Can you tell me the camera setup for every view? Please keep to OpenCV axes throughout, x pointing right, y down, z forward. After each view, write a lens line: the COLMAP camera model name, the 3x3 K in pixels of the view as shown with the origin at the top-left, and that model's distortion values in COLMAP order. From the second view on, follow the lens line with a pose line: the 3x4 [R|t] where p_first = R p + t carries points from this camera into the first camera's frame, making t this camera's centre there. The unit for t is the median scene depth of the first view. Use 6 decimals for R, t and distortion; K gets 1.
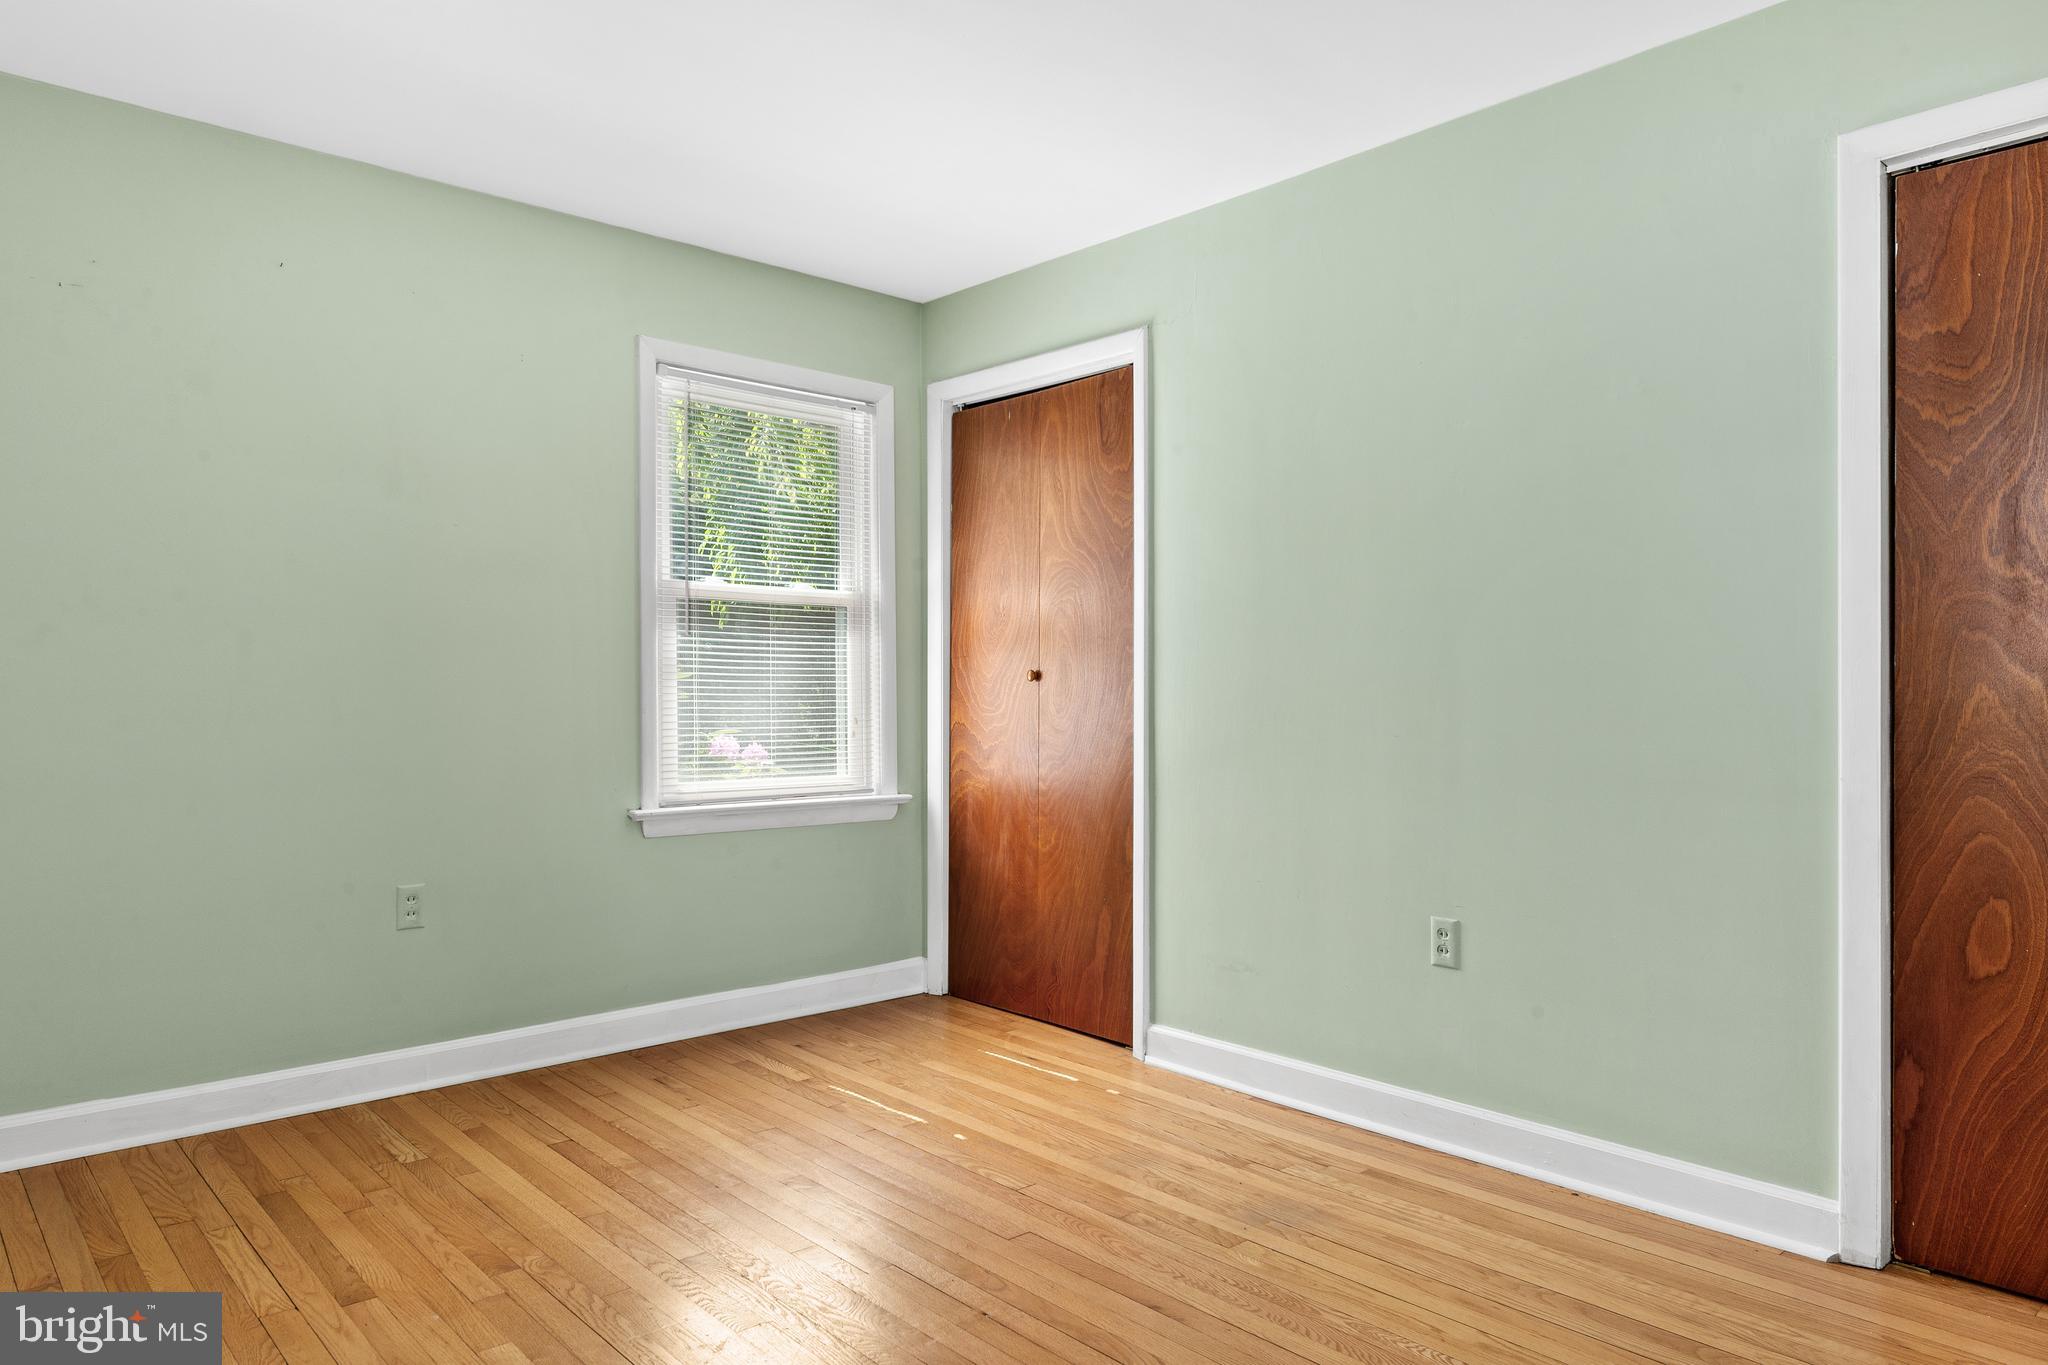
lens RADIAL K [[1311.0, 0, 1024.6], [0, 1311.0, 676.3], [0, 0, 1]] dist [0.001227, -0.004742]
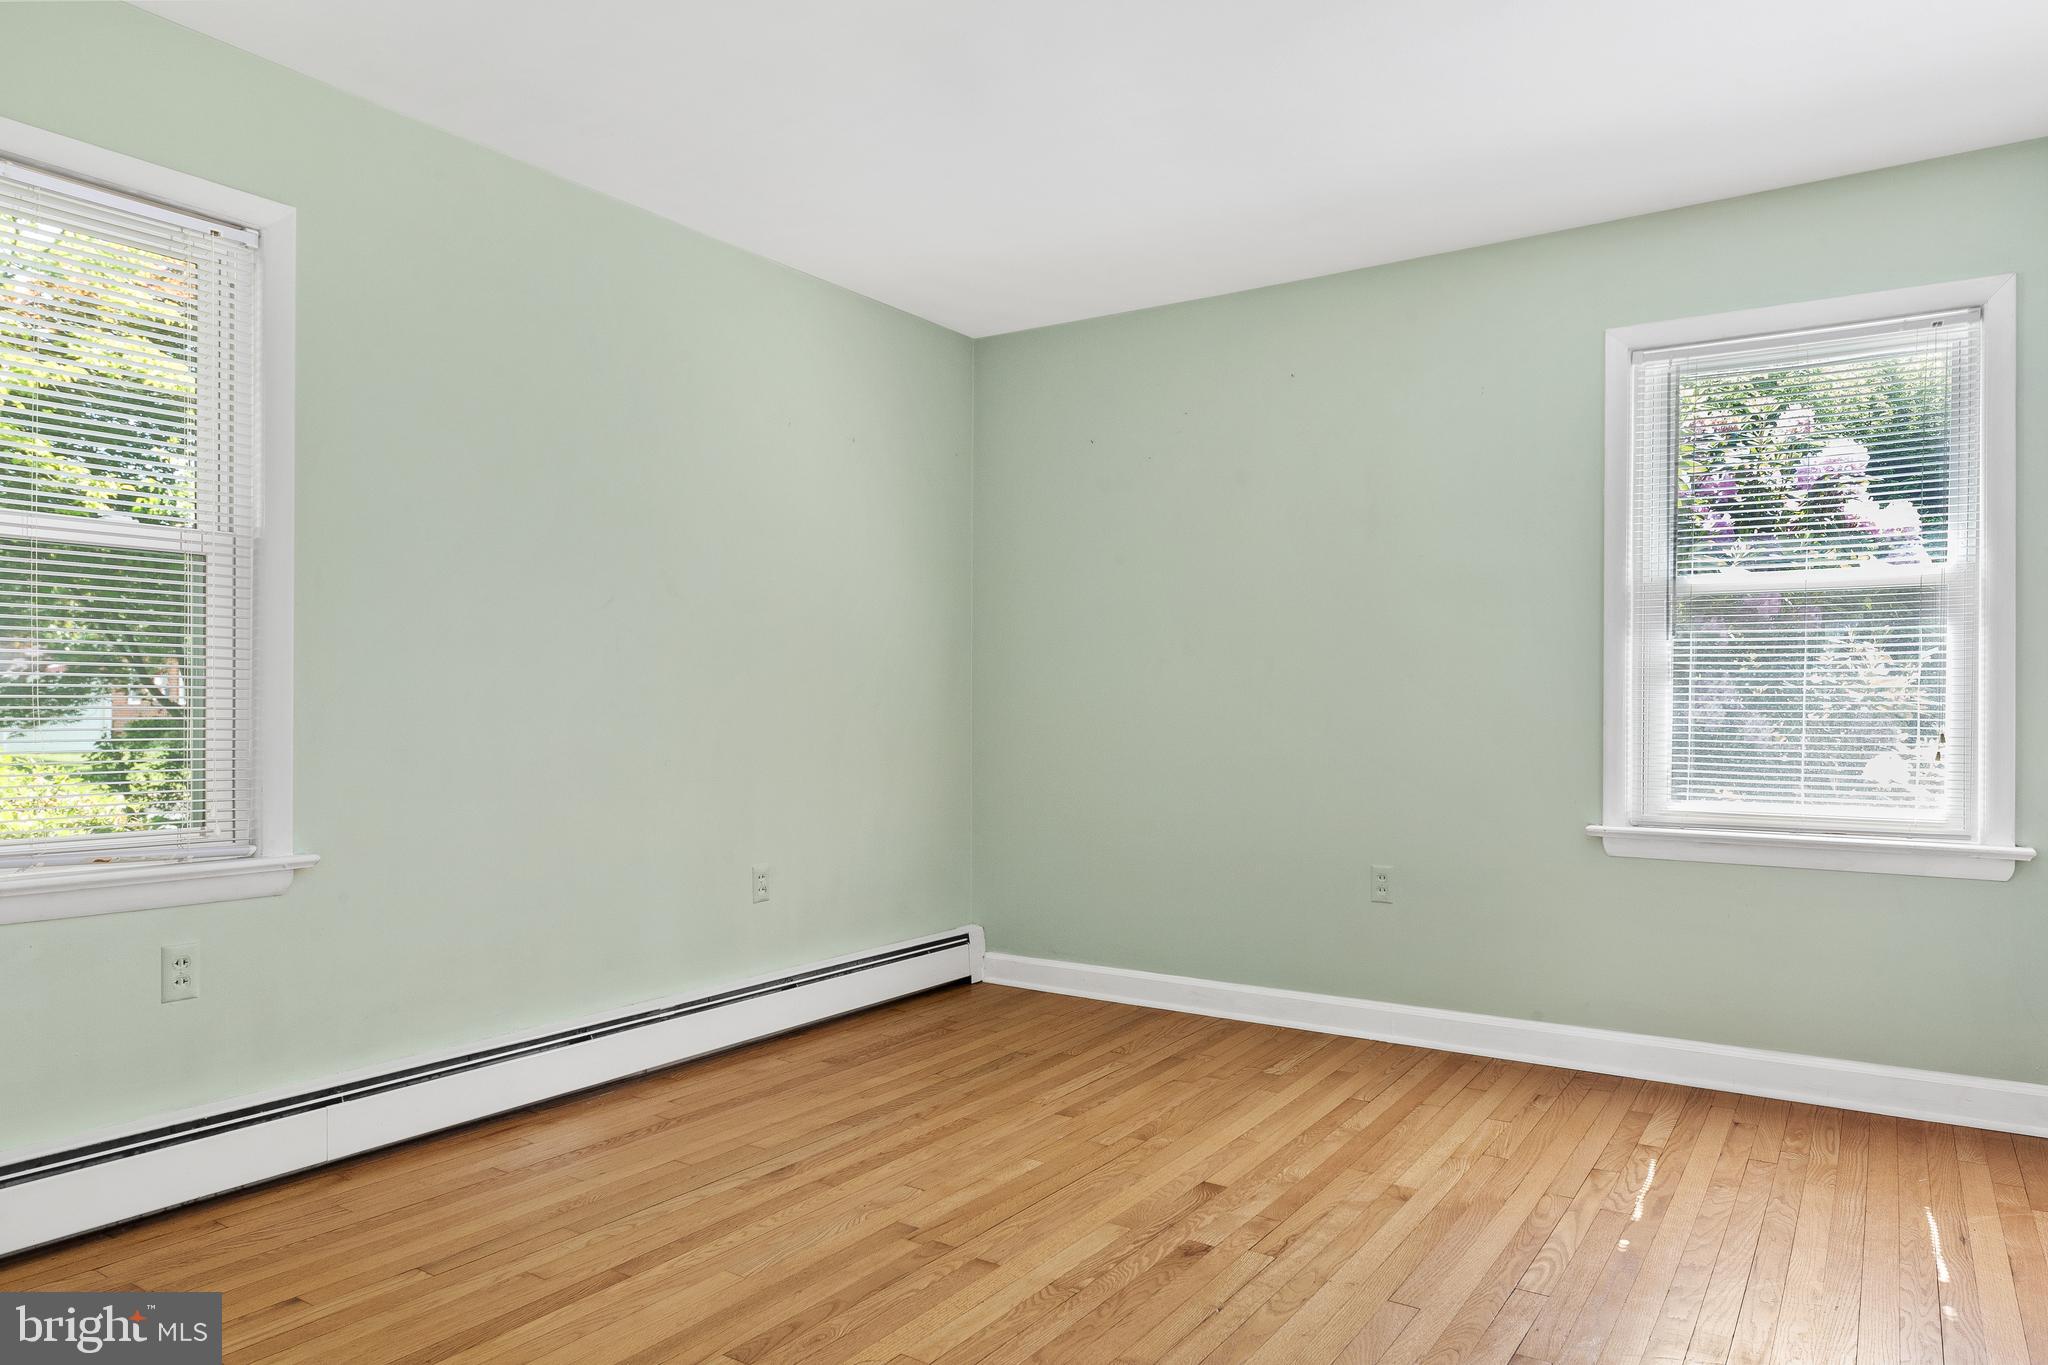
lens RADIAL K [[1311.0, 0, 1024.1], [0, 1311.0, 698.8], [0, 0, 1]] dist [0.001227, -0.004742]
pose [[0.247183, -0.006647, -0.968946, 0.595152], [0.003979, 0.999975, -0.005845, 0.015785], [0.968961, -0.002411, 0.247204, 0.399023]]
